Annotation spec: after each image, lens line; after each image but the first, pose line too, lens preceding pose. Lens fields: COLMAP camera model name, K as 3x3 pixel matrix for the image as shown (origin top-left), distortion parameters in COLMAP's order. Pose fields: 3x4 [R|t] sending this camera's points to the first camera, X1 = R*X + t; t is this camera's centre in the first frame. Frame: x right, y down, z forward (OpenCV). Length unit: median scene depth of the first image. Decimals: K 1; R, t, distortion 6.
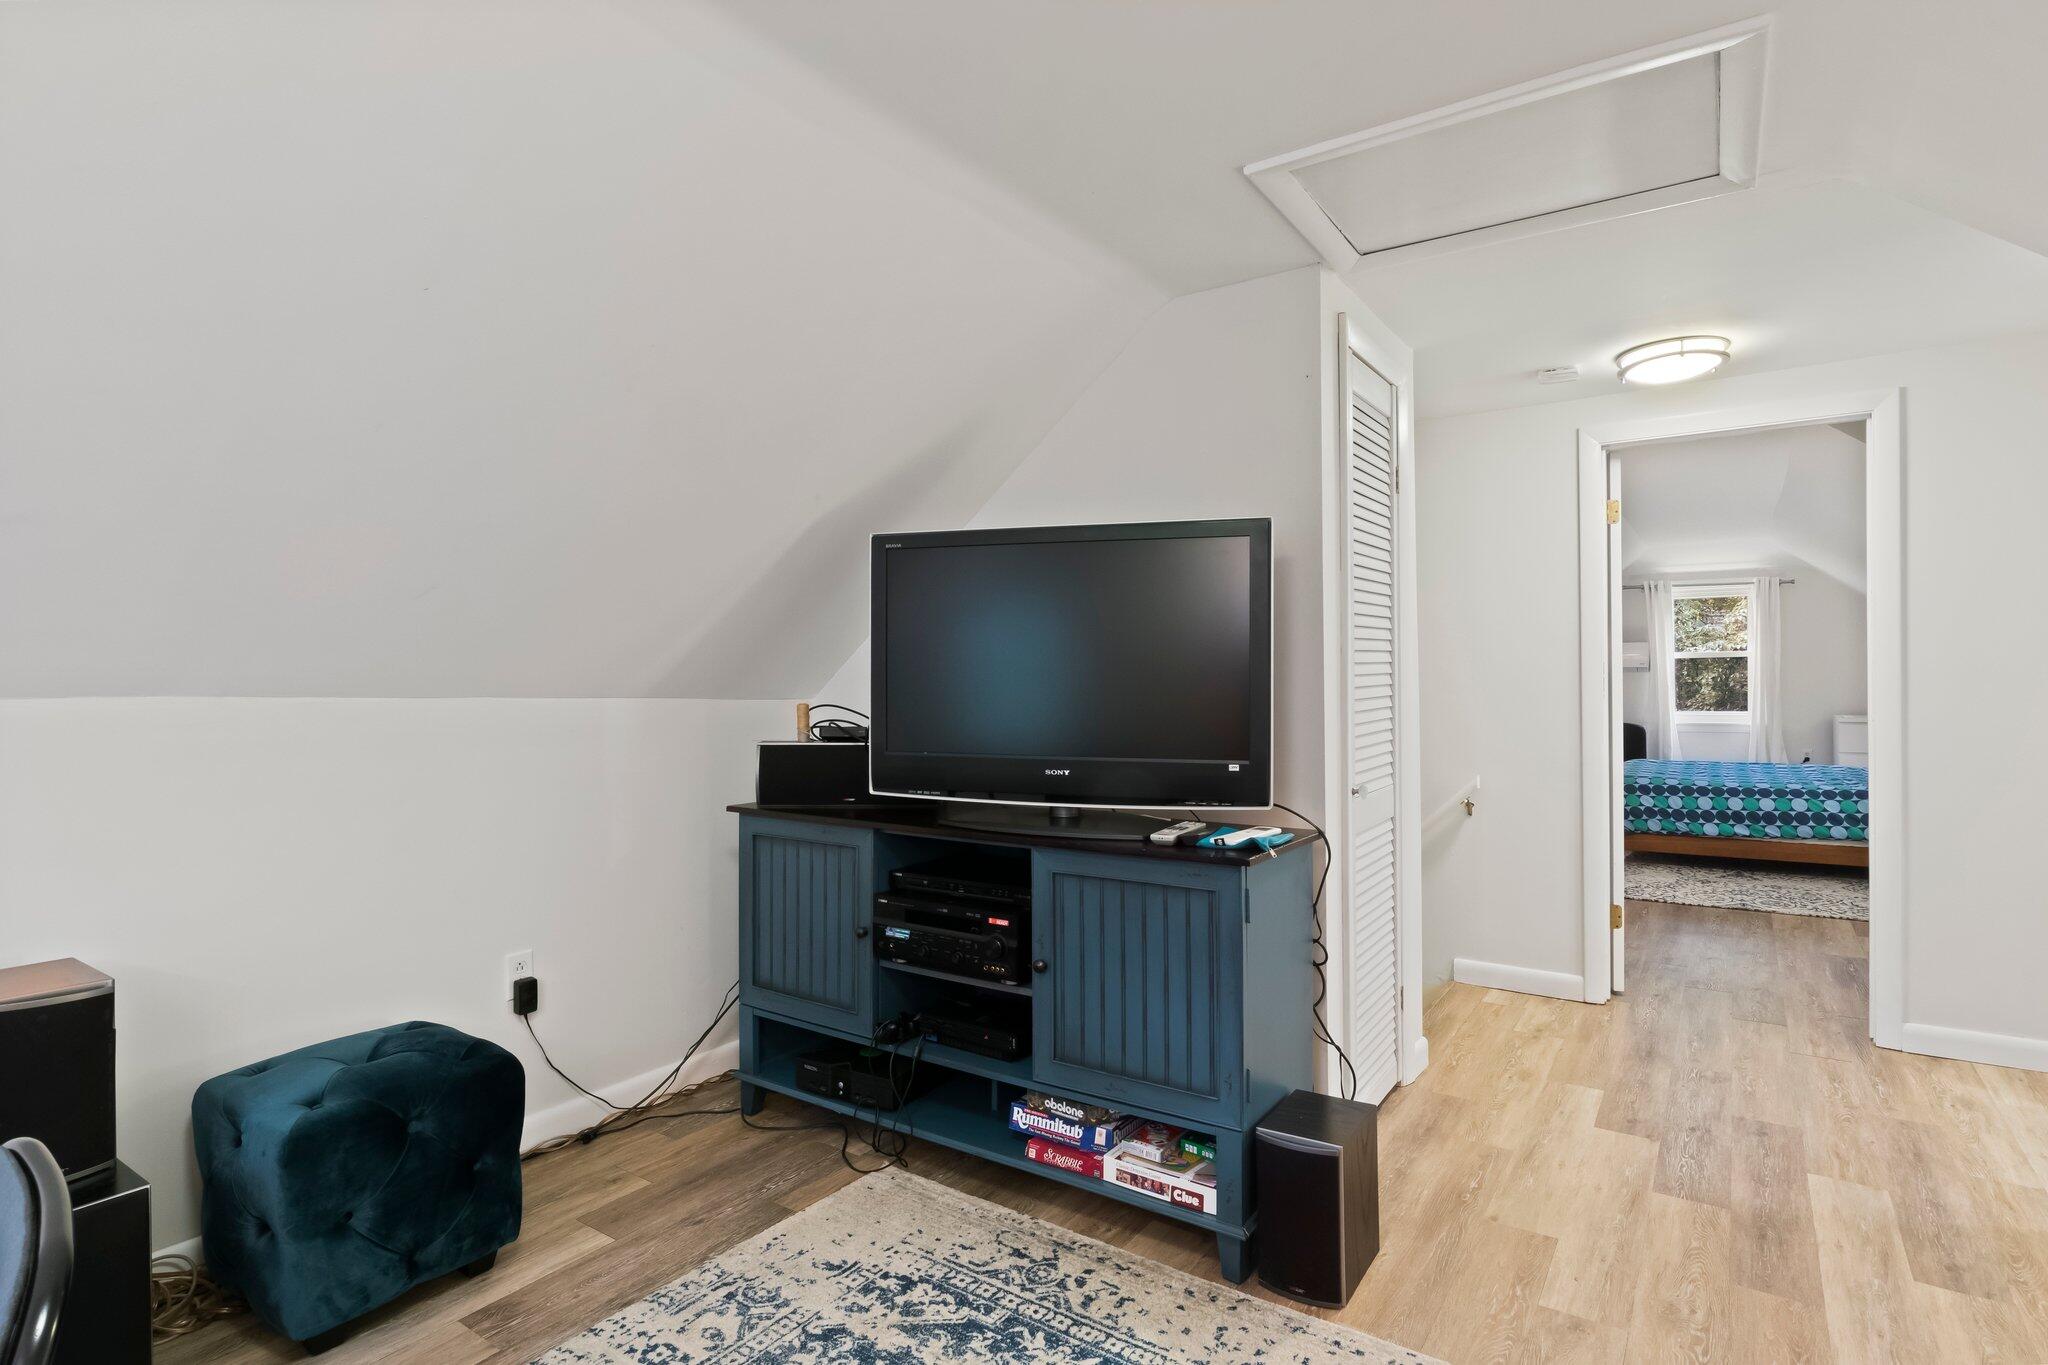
lens RADIAL K [[1024.6, 0, 1045.7], [0, 1024.6, 662.9], [0, 0, 1]] dist [-0.000728, -0.000688]
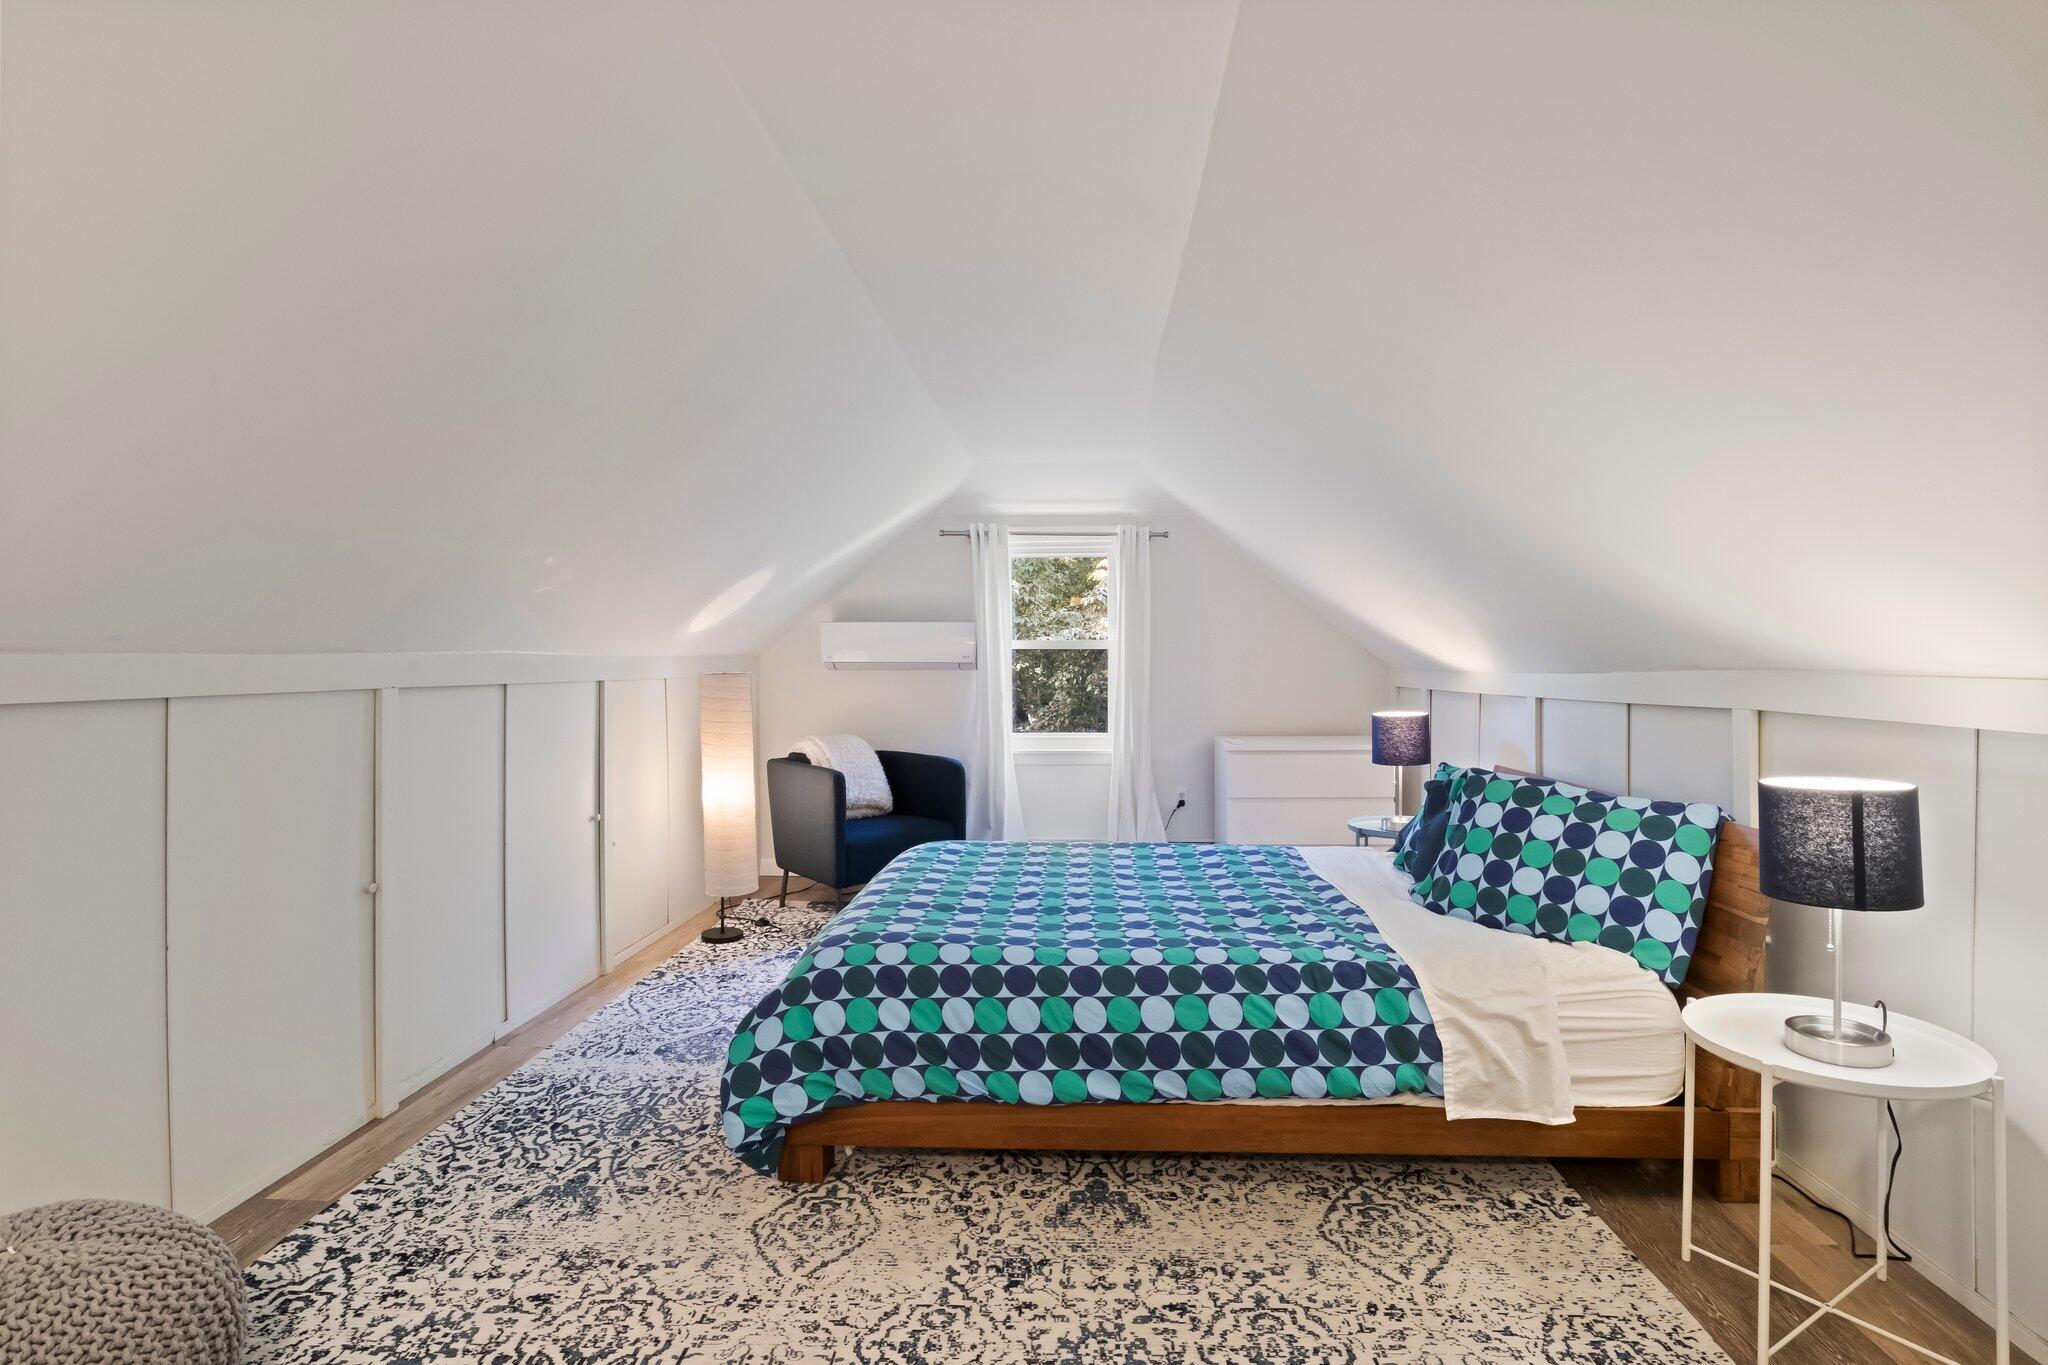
lens RADIAL K [[1024.6, 0, 1045.7], [0, 1024.6, 662.9], [0, 0, 1]] dist [-0.000728, -0.000688]
pose [[0.854680, 0.005105, 0.519130, 0.440549], [-0.005963, 0.999982, -0.000018, 0.005139], [-0.519120, -0.003080, 0.854696, 0.653097]]
